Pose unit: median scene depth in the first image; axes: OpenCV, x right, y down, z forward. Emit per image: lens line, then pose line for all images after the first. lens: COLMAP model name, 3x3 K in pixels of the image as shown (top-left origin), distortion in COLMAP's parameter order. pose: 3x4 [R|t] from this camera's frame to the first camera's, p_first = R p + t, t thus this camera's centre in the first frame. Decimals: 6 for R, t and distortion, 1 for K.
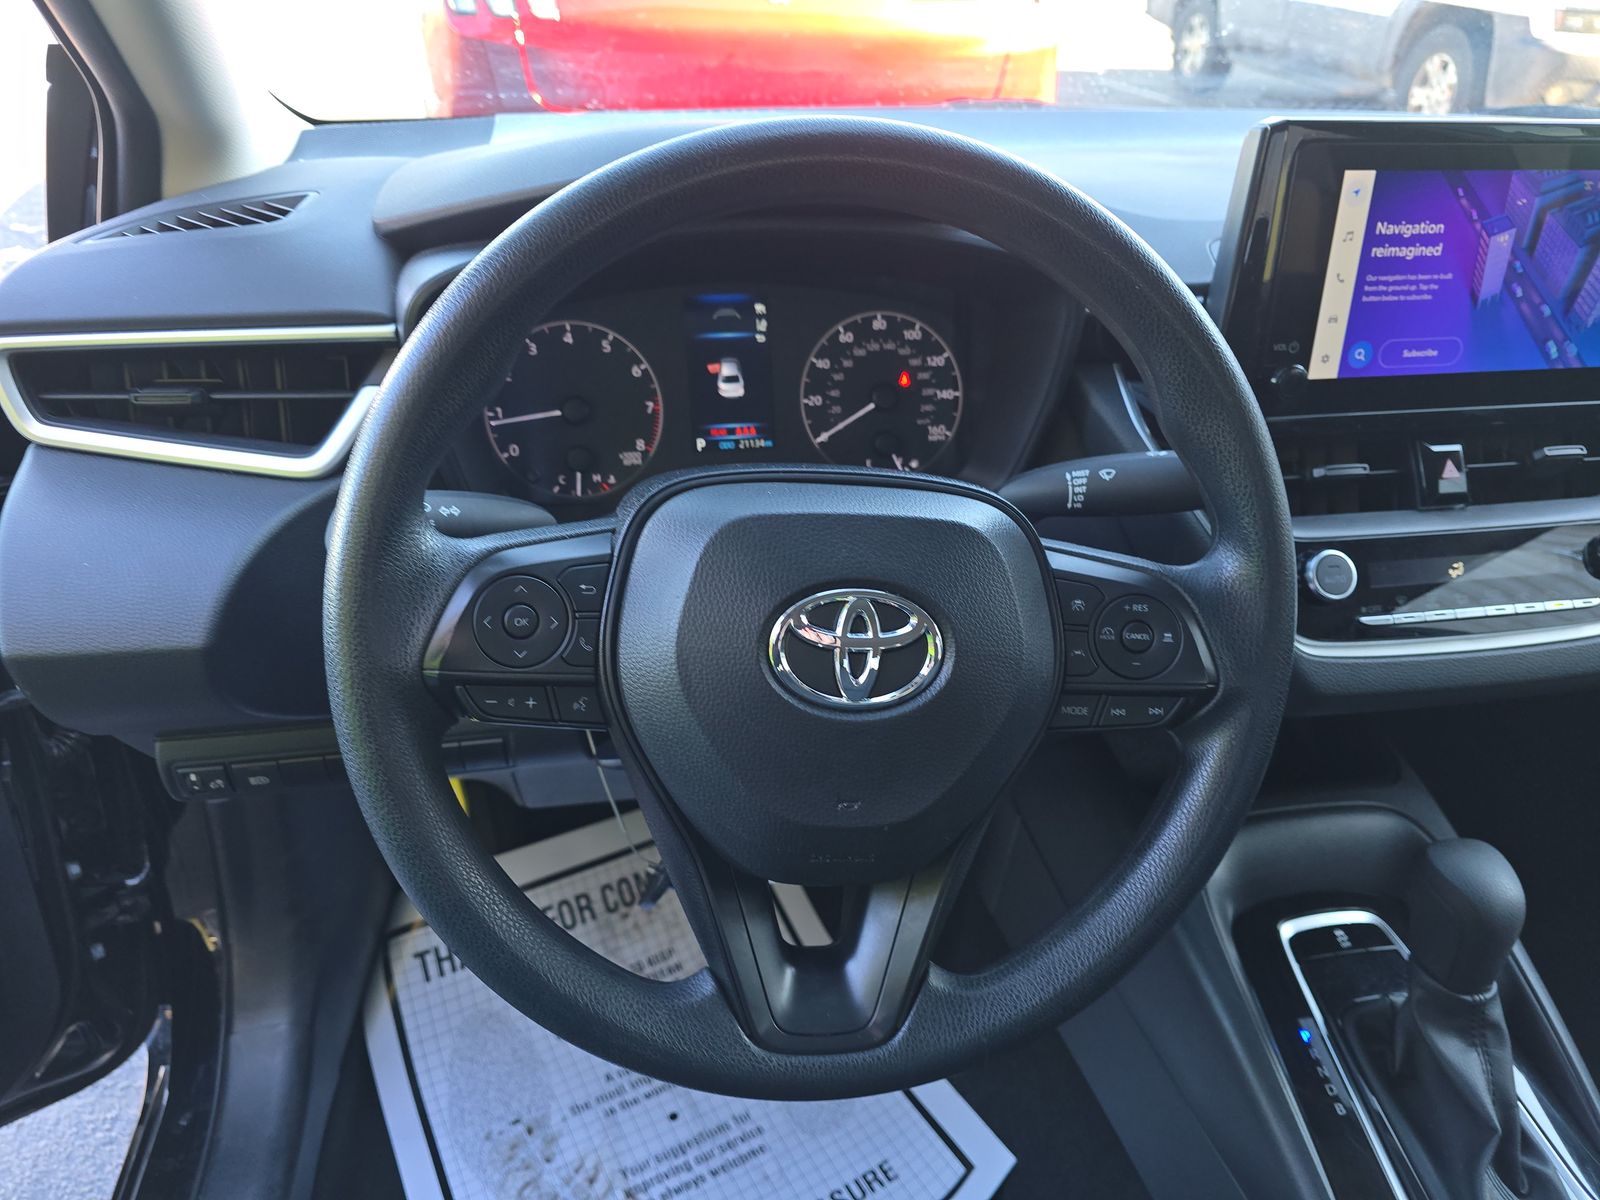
lens RADIAL K [[1084.2, 0, 741.6], [0, 1084.2, 597.3], [0, 0, 1]] dist [0.028349, -0.038647]
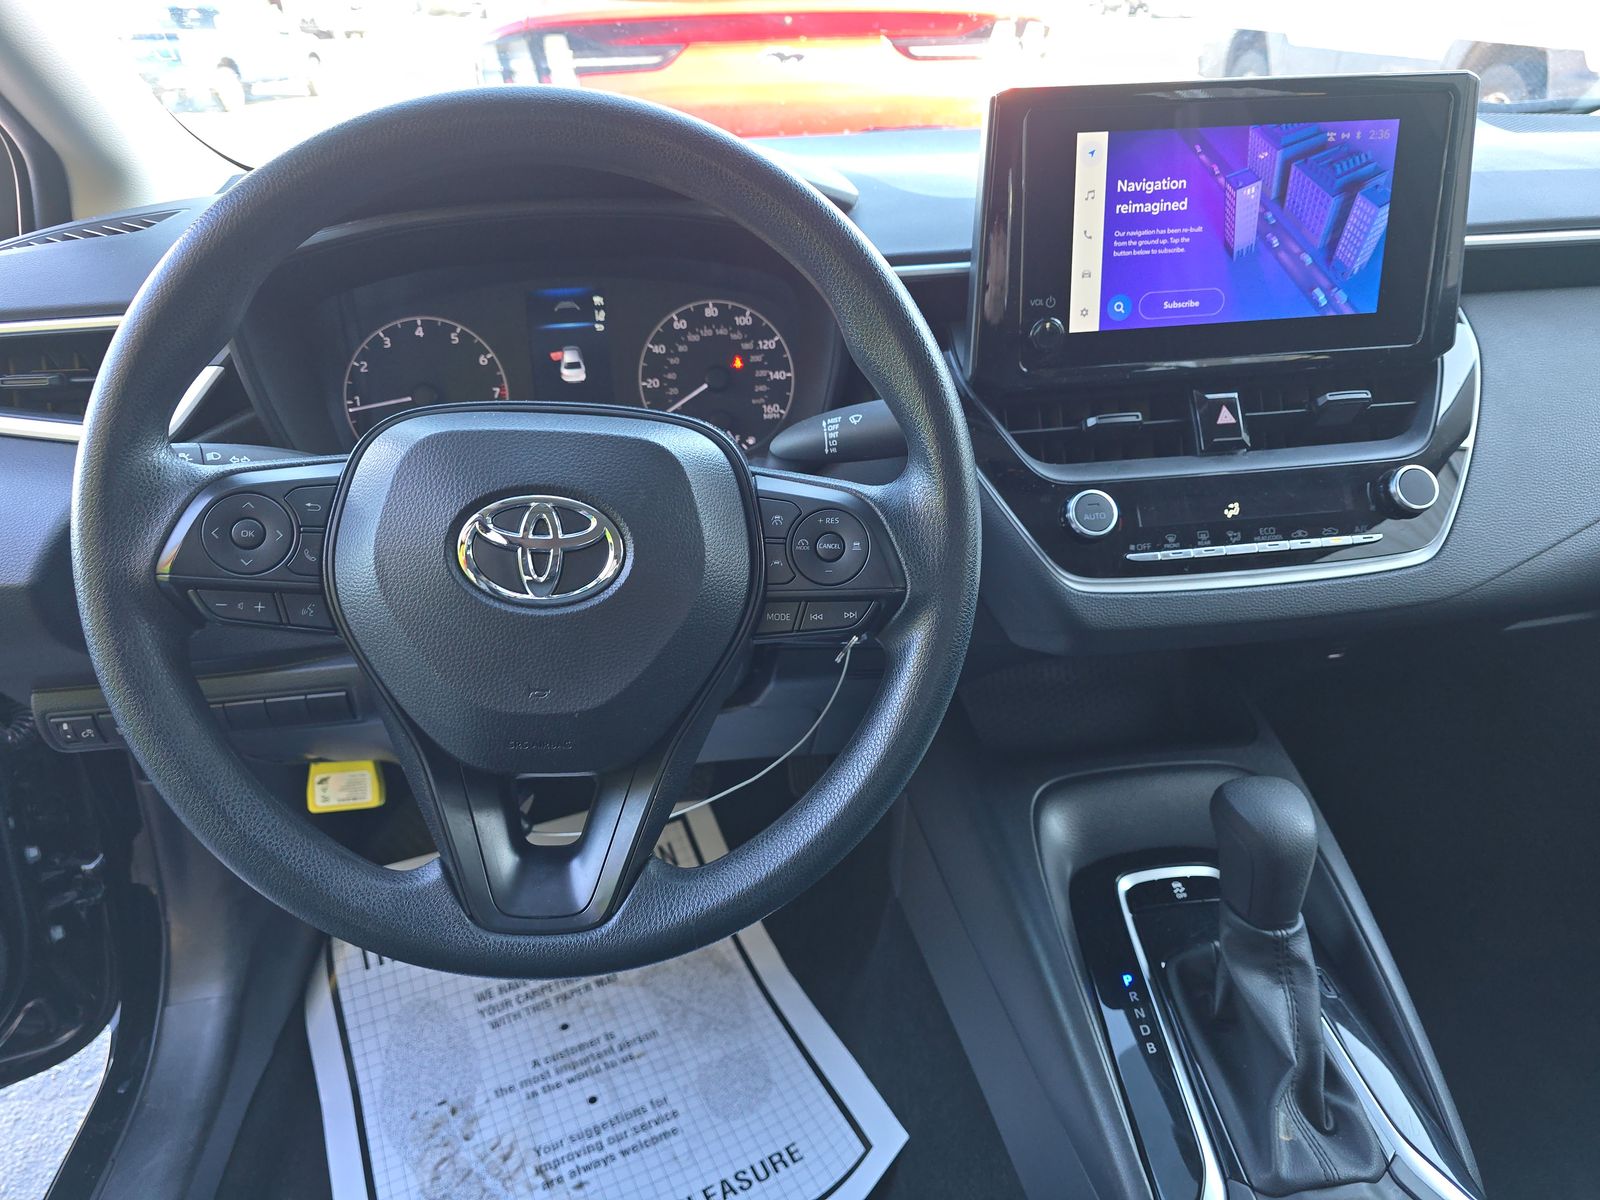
lens RADIAL K [[1073.8, 0, 727.9], [0, 1073.8, 593.2], [0, 0, 1]] dist [0.033046, -0.043435]
pose [[0.997155, -0.021382, -0.072281, 0.220467], [0.017057, 0.998057, -0.059930, 0.094334], [0.073422, 0.058526, 0.995582, -0.046529]]
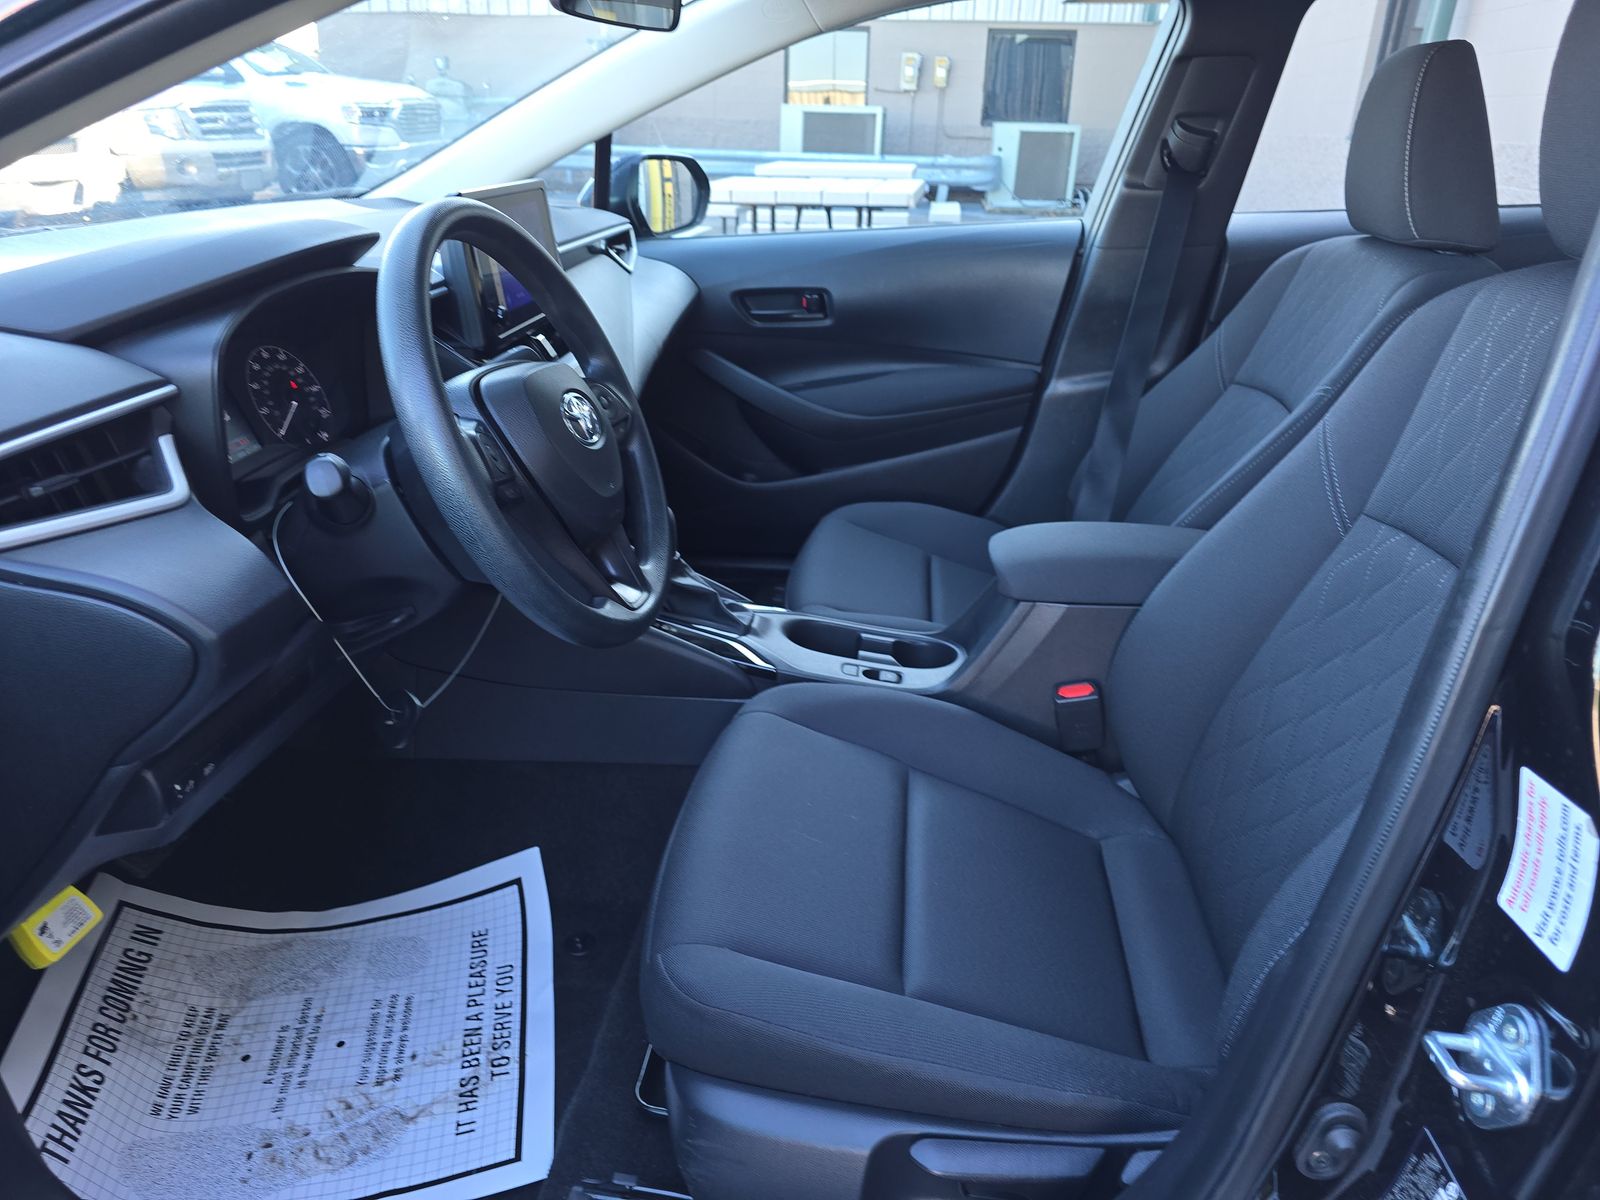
lens RADIAL K [[1084.2, 0, 741.6], [0, 1084.2, 597.3], [0, 0, 1]] dist [0.028349, -0.038647]
pose [[0.335973, -0.404640, 0.850523, -1.085498], [0.480586, 0.850265, 0.214677, 0.024972], [-0.810037, 0.336623, 0.480130, -0.134560]]
